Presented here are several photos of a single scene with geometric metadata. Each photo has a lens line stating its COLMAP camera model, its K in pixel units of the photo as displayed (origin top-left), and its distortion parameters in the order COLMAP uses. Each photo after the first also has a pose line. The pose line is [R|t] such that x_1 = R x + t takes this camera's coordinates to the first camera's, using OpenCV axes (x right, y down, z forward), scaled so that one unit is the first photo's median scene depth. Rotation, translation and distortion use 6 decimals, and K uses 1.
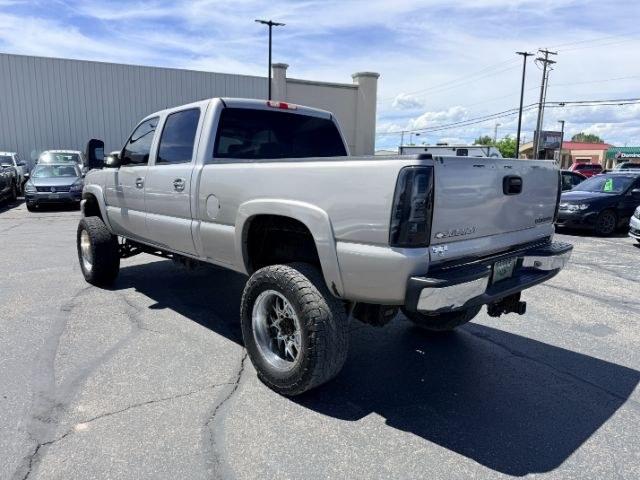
lens RADIAL K [[448.2, 0, 318.3], [0, 448.2, 240.5], [0, 0, 1]] dist [0.001627, -0.026641]
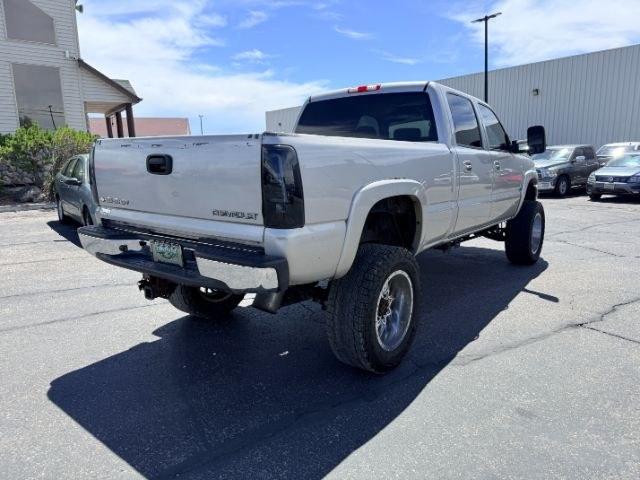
lens RADIAL K [[448.2, 0, 326.2], [0, 448.2, 240.5], [0, 0, 1]] dist [0.001627, -0.026641]
pose [[0.182801, 0.162991, -0.969545, 0.925581], [-0.145544, 0.979782, 0.137271, -0.094267], [0.972317, 0.116018, 0.202828, 0.751279]]
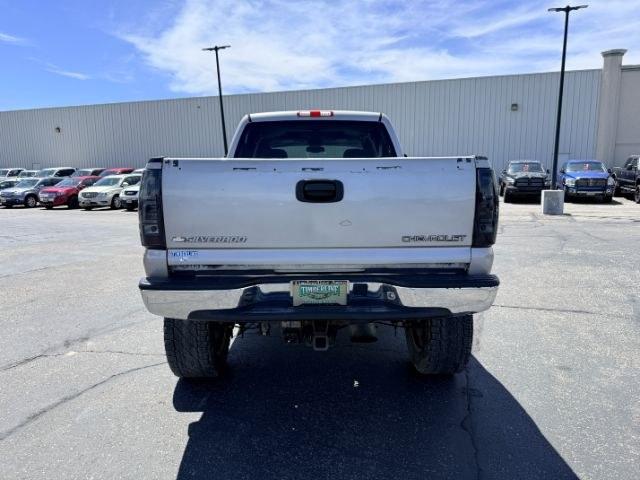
lens RADIAL K [[448.2, 0, 320.7], [0, 448.2, 240.6], [0, 0, 1]] dist [0.001627, -0.026641]
pose [[0.741325, 0.072894, -0.667176, 0.629493], [-0.086531, 0.996168, 0.012691, -0.026638], [0.665545, 0.048324, 0.744792, 0.259713]]
